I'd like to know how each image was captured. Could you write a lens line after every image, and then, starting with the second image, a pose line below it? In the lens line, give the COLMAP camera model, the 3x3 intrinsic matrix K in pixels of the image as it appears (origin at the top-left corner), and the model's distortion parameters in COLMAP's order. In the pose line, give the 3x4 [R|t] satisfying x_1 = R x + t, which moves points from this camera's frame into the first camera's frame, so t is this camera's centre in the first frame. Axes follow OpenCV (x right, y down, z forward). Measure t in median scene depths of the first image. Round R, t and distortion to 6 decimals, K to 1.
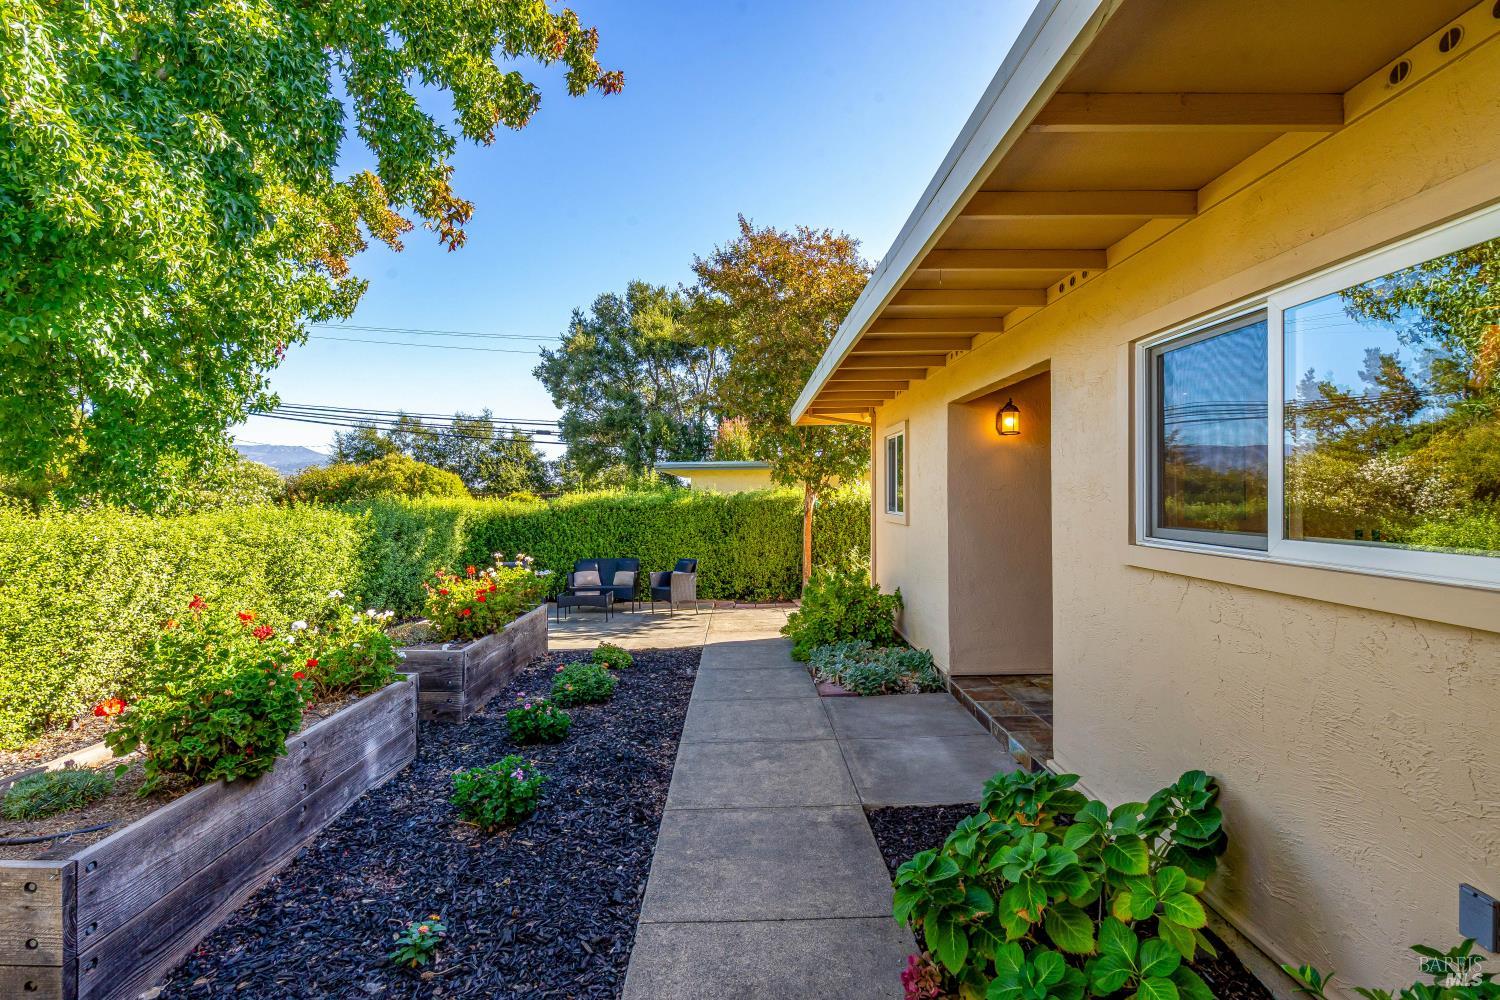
lens RADIAL K [[685.0, 0, 756.6], [0, 685.0, 488.4], [0, 0, 1]] dist [-0.007162, 0.002799]
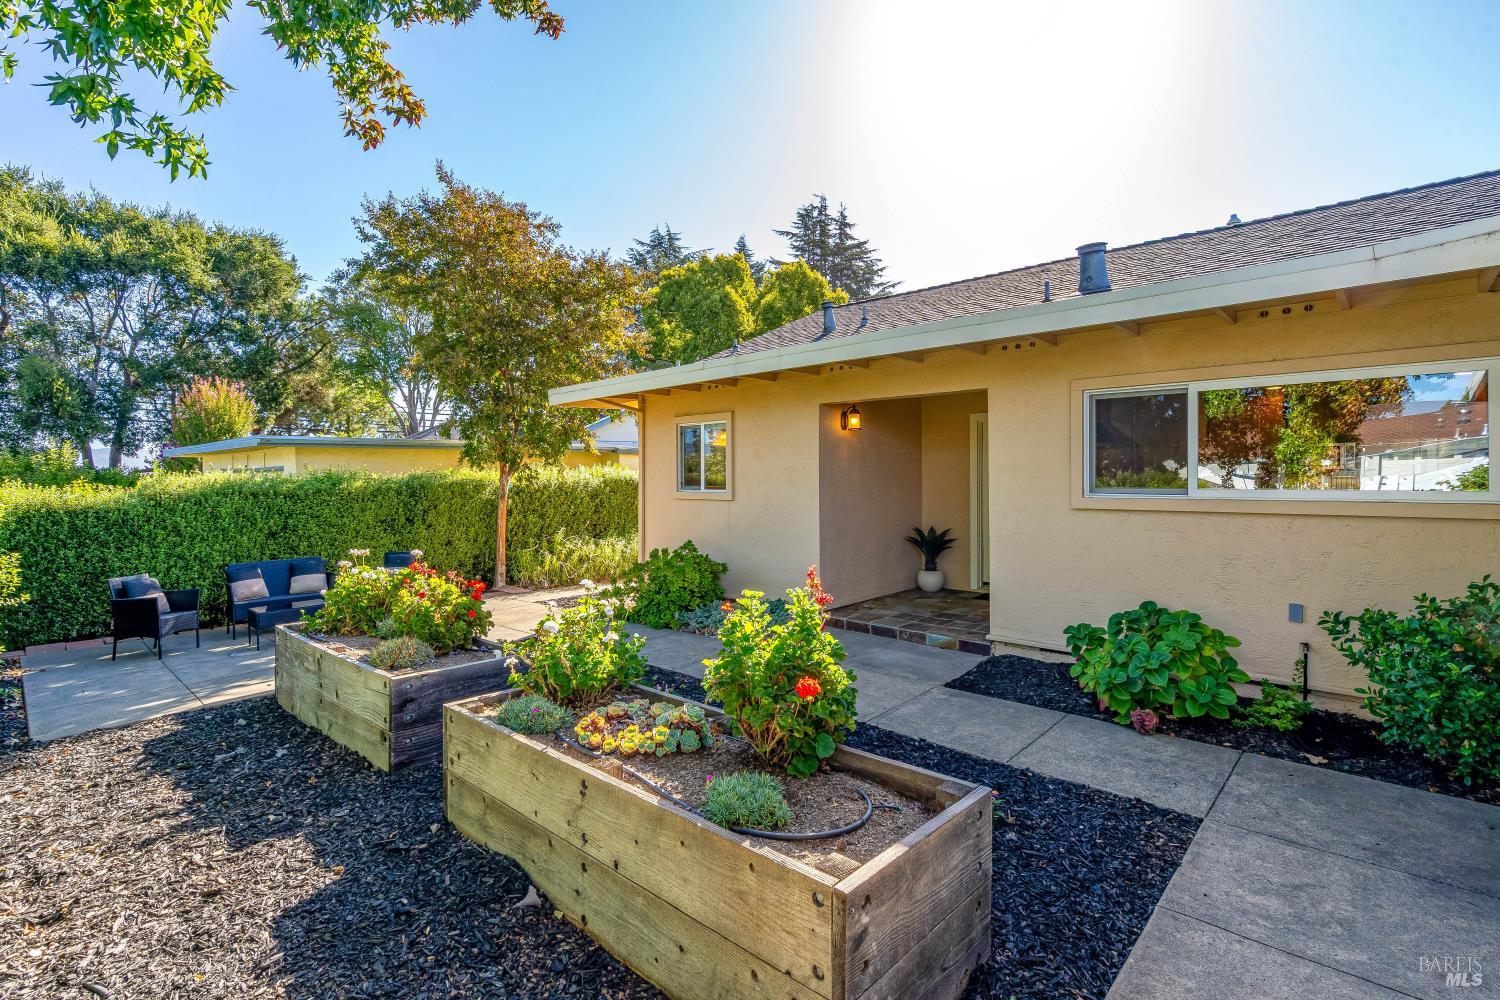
lens RADIAL K [[685.0, 0, 751.6], [0, 685.0, 478.3], [0, 0, 1]] dist [-0.007162, 0.002799]
pose [[0.693157, -0.001410, 0.720785, -0.378674], [-0.002970, 0.999984, 0.004812, 0.005867], [-0.720781, -0.005476, 0.693142, 0.091024]]
